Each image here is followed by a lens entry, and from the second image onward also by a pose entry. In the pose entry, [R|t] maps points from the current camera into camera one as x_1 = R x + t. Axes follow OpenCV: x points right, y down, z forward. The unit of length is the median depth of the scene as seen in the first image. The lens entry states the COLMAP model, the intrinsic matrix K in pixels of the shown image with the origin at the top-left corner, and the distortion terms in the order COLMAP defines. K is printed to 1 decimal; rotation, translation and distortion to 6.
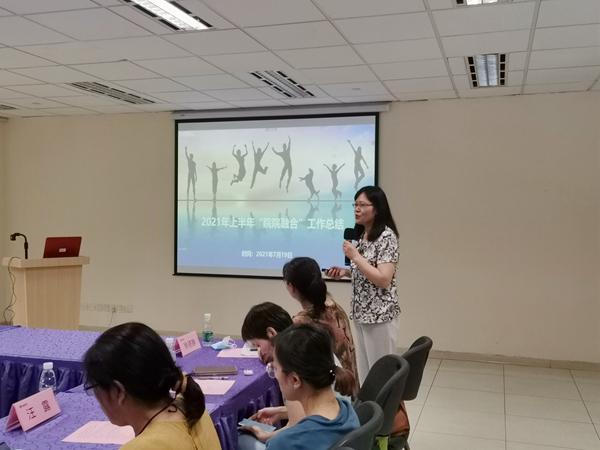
lens RADIAL K [[629.5, 0, 300.0], [0, 629.5, 225.0], [0, 0, 1]] dist [0.074691, -0.008304]
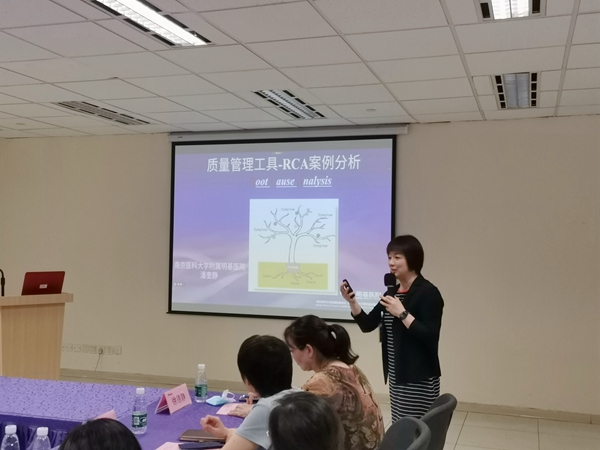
lens RADIAL K [[687.7, 0, 300.0], [0, 687.7, 225.0], [0, 0, 1]] dist [0.071984, 0.012674]
pose [[0.999854, 0.006863, -0.015629, 0.004237], [-0.007521, 0.999071, -0.042444, -0.008310], [0.015324, 0.042555, 0.998977, 0.020956]]
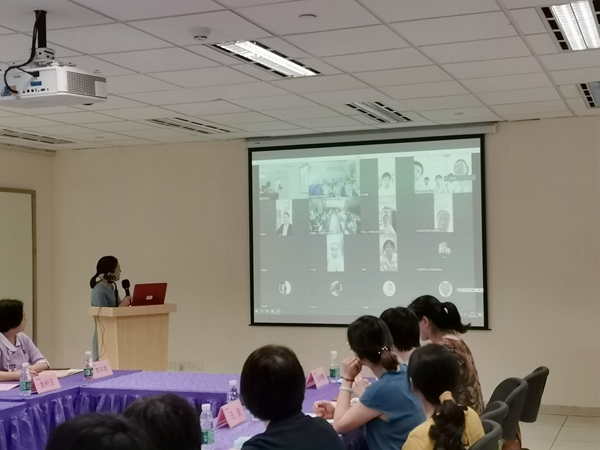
lens RADIAL K [[903.5, 0, 300.0], [0, 903.5, 225.0], [0, 0, 1]] dist [0.050040, 0.056167]
pose [[0.997257, -0.026439, -0.069127, -0.057244], [0.023394, 0.998736, -0.044484, -0.002880], [0.070216, 0.042745, 0.996616, -0.329900]]
